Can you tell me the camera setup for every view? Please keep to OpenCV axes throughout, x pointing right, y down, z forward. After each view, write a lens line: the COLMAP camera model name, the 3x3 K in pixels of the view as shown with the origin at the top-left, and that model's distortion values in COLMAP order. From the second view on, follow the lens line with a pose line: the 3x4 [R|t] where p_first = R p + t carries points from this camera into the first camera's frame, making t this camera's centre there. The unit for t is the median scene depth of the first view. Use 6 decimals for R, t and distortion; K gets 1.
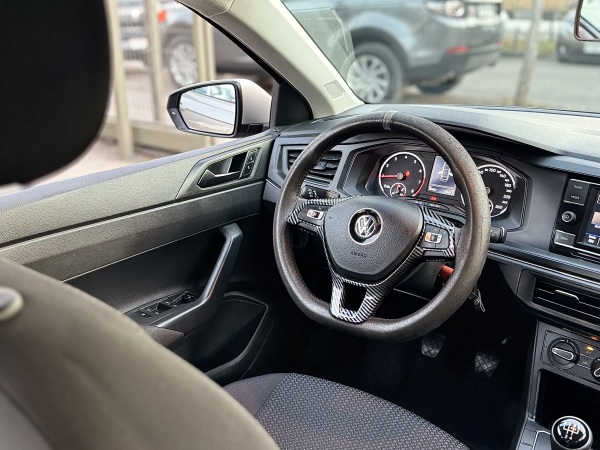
lens RADIAL K [[624.3, 0, 300.0], [0, 624.3, 225.0], [0, 0, 1]] dist [0.197262, -0.456685]
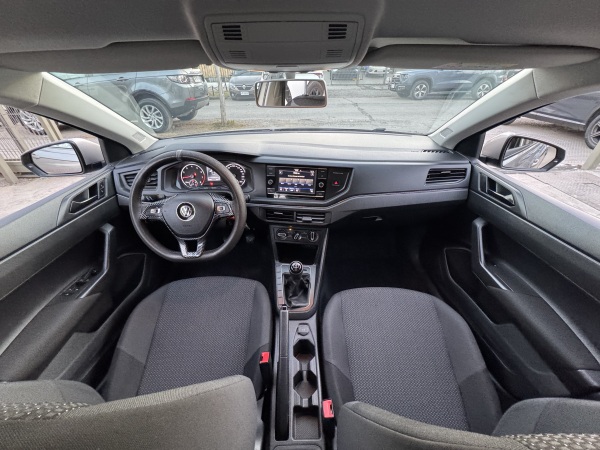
lens RADIAL K [[239.0, 0, 300.0], [0, 239.0, 225.0], [0, 0, 1]] dist [0.001219, 0.000276]
pose [[0.810148, -0.334114, 0.481694, 0.013881], [0.215696, 0.933935, 0.285026, -0.079269], [-0.545102, -0.127014, 0.828692, 0.131419]]
